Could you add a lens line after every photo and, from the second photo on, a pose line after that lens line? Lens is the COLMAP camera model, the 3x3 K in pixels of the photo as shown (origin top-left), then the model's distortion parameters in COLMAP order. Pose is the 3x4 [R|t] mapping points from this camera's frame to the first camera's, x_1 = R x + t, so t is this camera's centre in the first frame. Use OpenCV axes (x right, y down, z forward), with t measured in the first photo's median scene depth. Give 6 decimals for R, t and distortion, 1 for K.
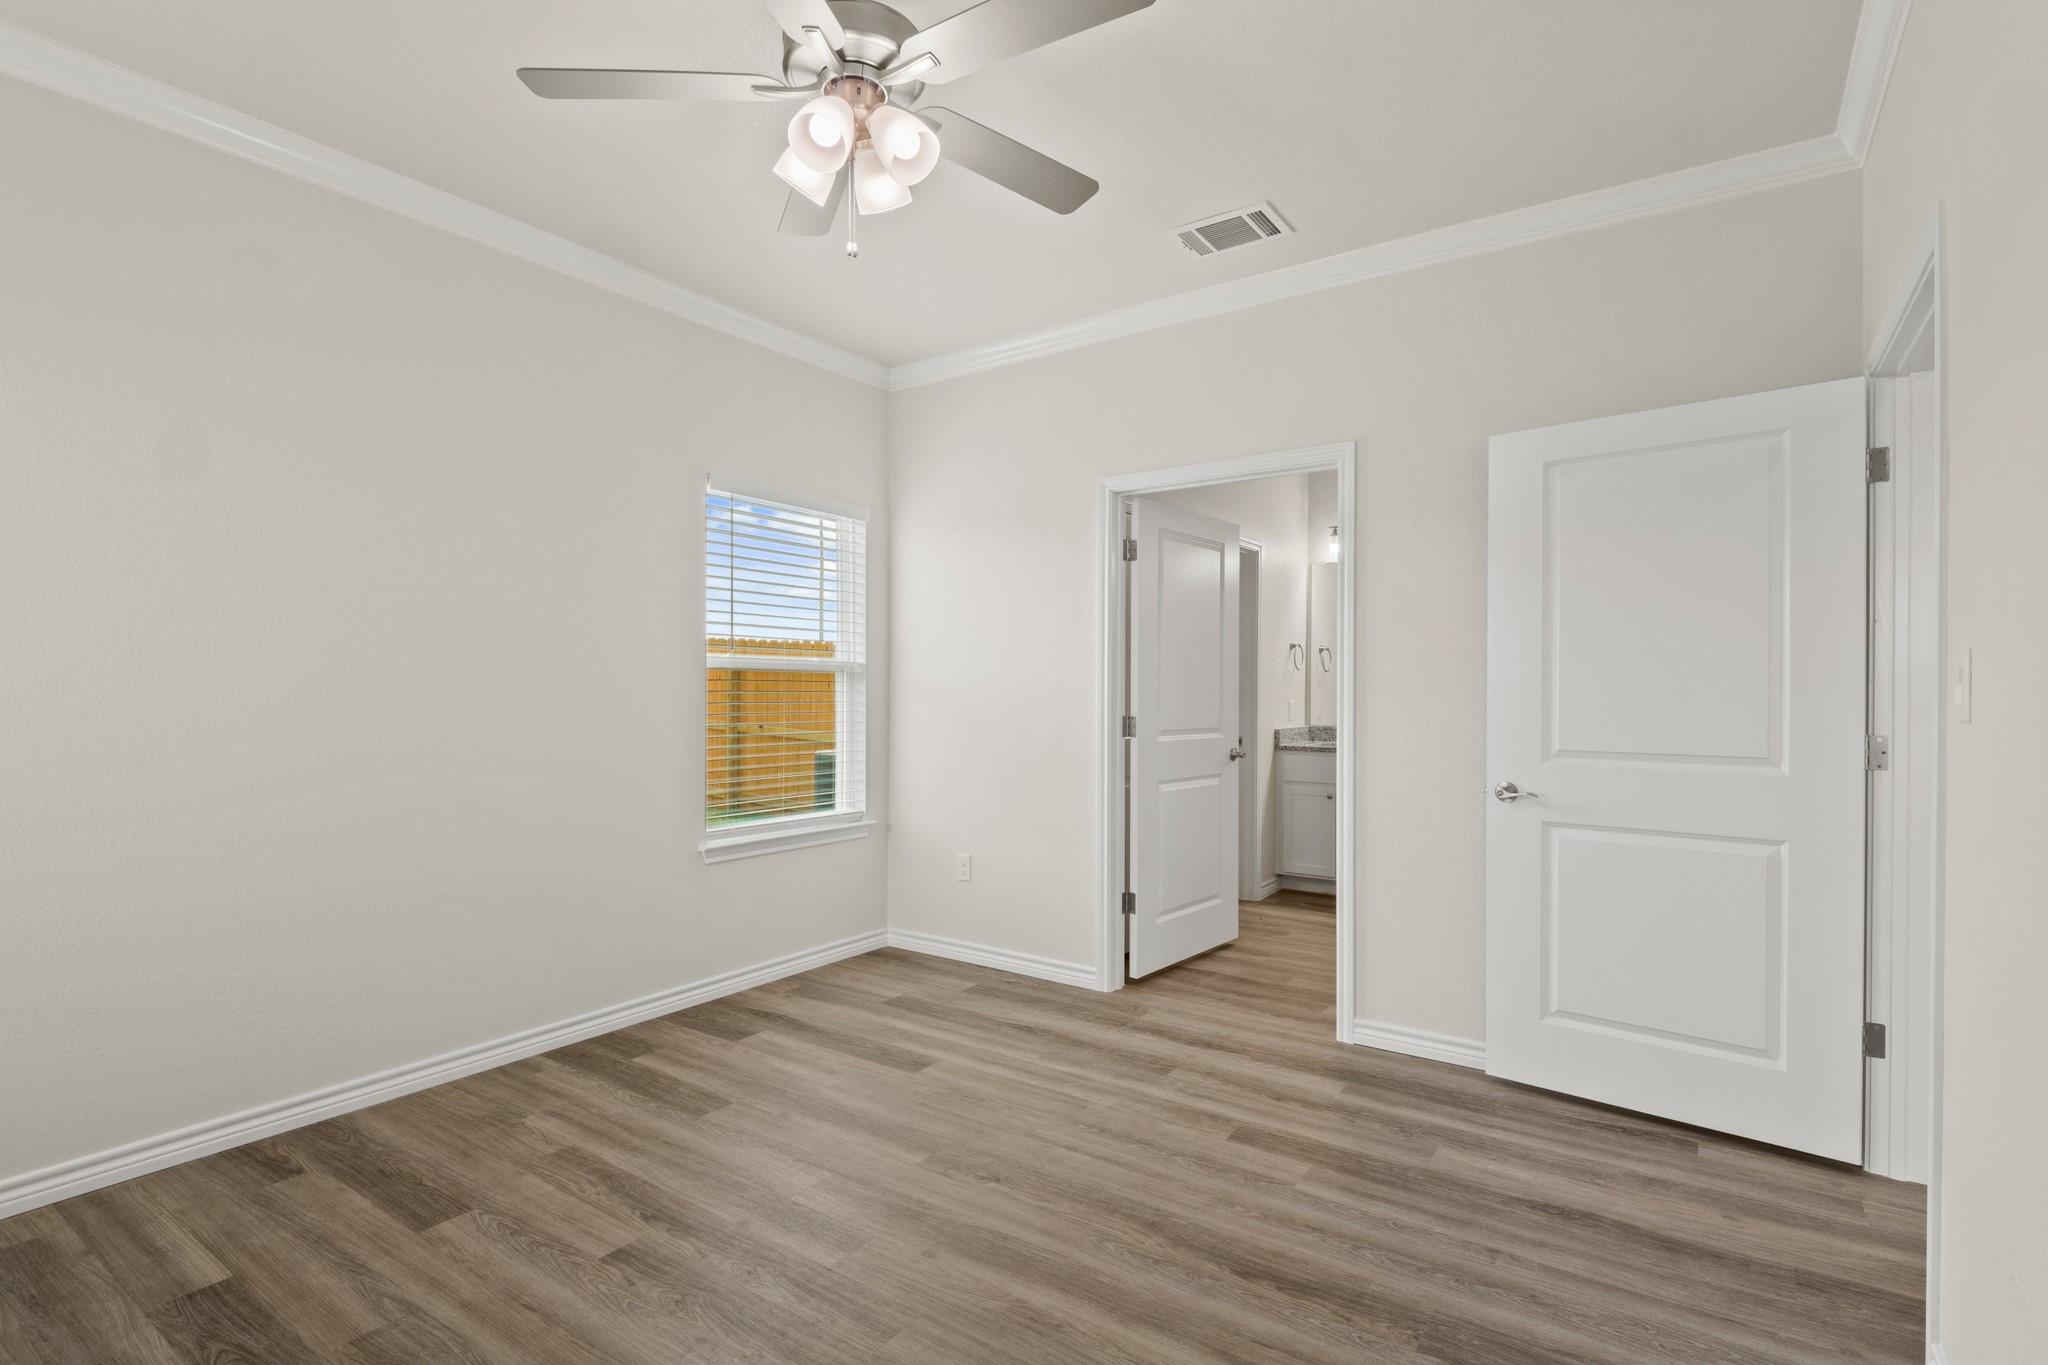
lens RADIAL K [[1000.0, 0, 1029.3], [0, 1000.0, 692.2], [0, 0, 1]] dist [-0.019619, -0.001120]
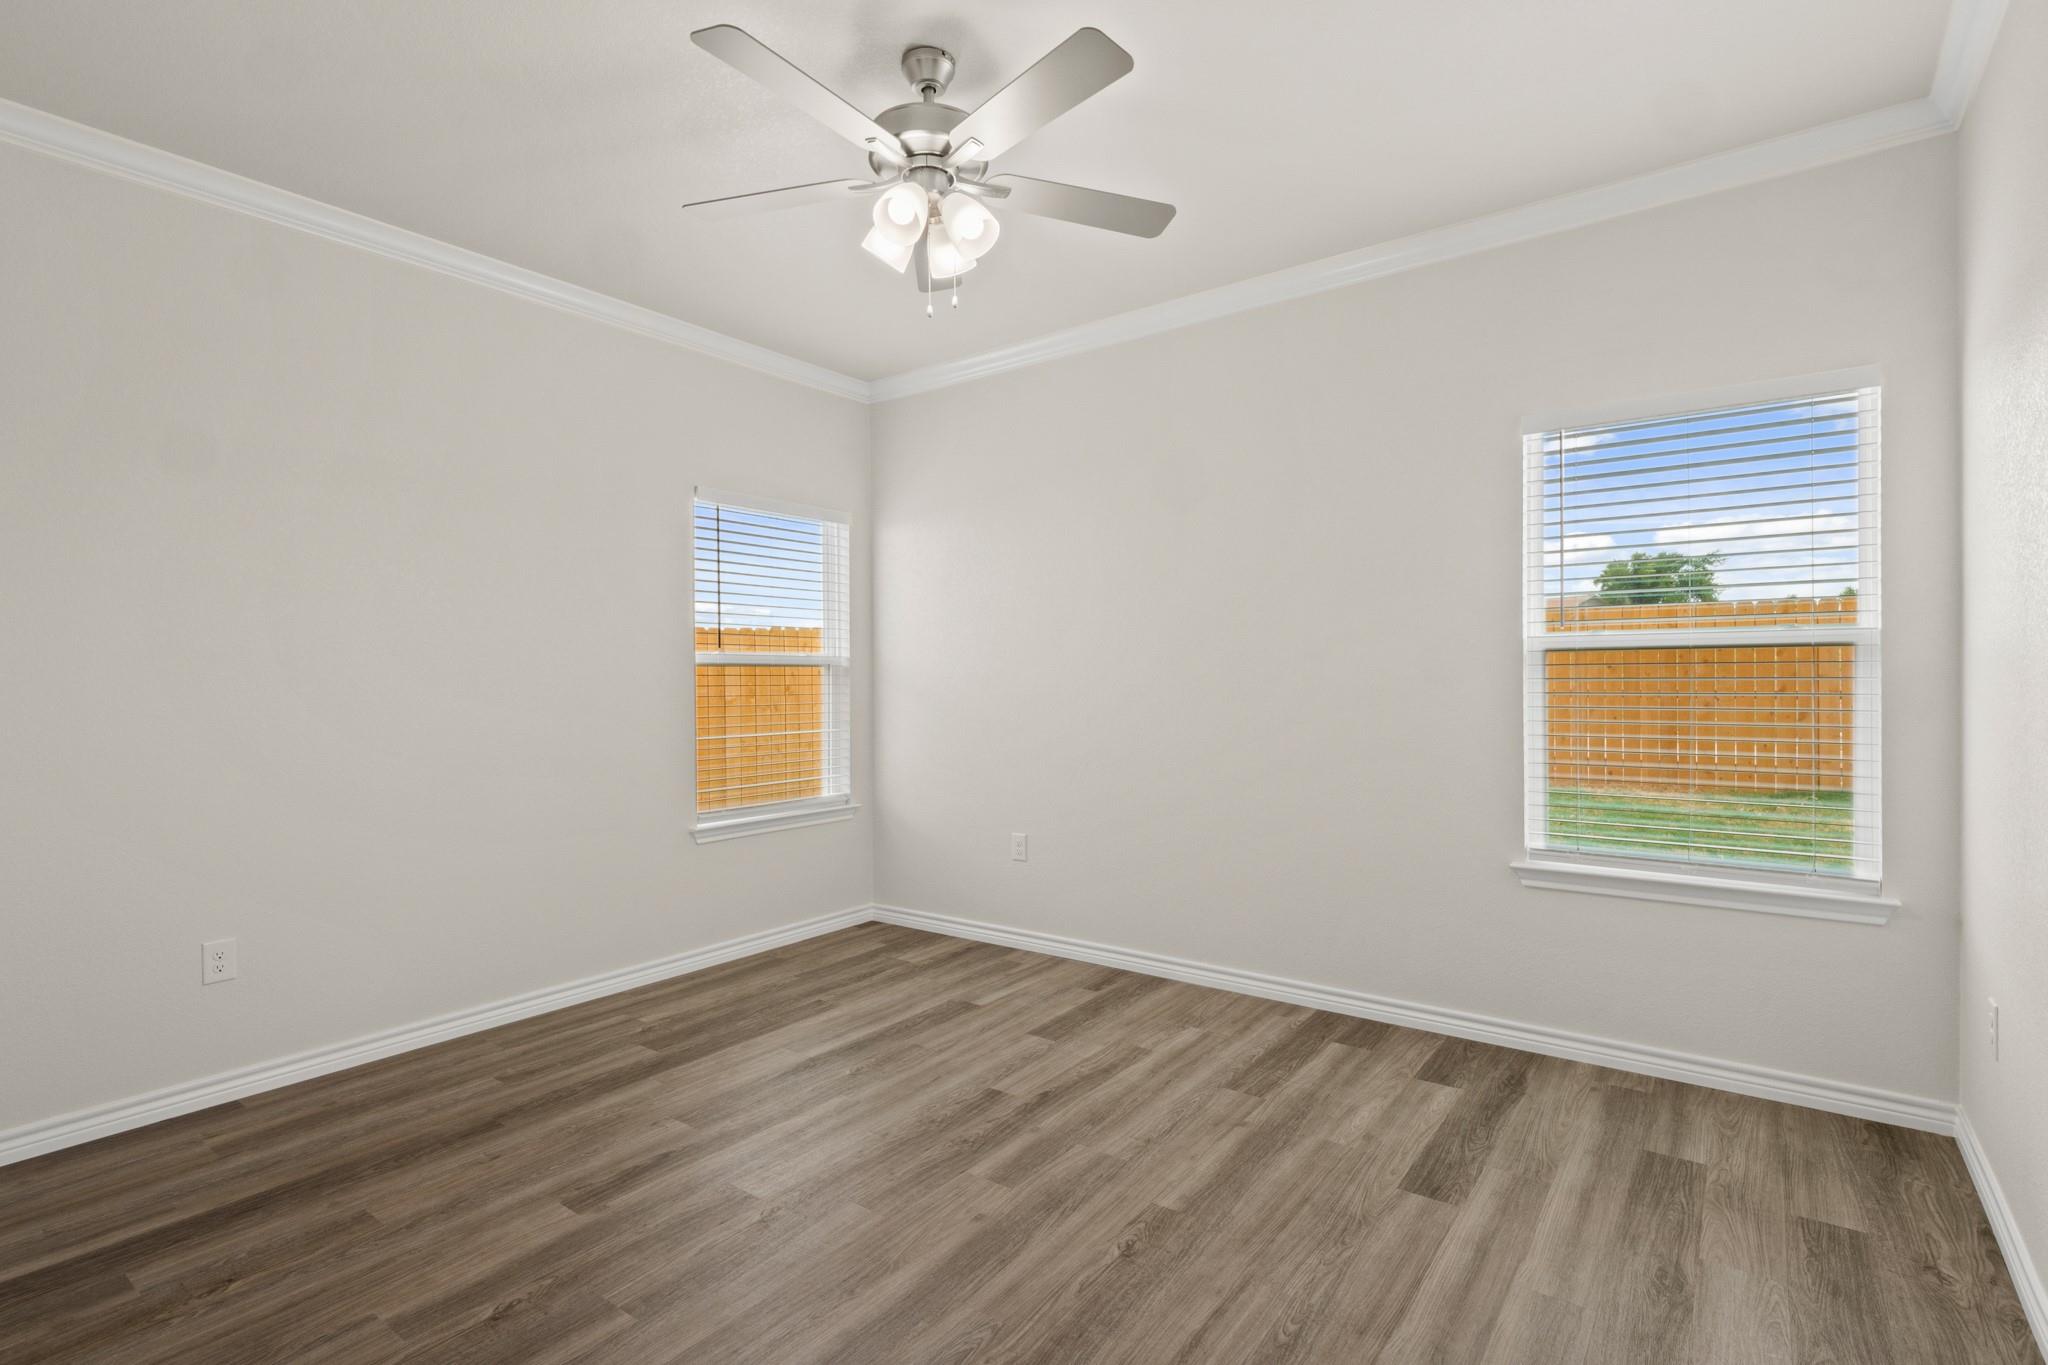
lens RADIAL K [[1003.5, 0, 1011.8], [0, 1003.5, 681.7], [0, 0, 1]] dist [-0.000912, -0.013263]
pose [[-0.050623, 0.008889, -0.998678, 0.699469], [-0.005291, 0.999944, 0.009169, -0.005005], [0.998704, 0.005748, -0.050574, 0.804171]]
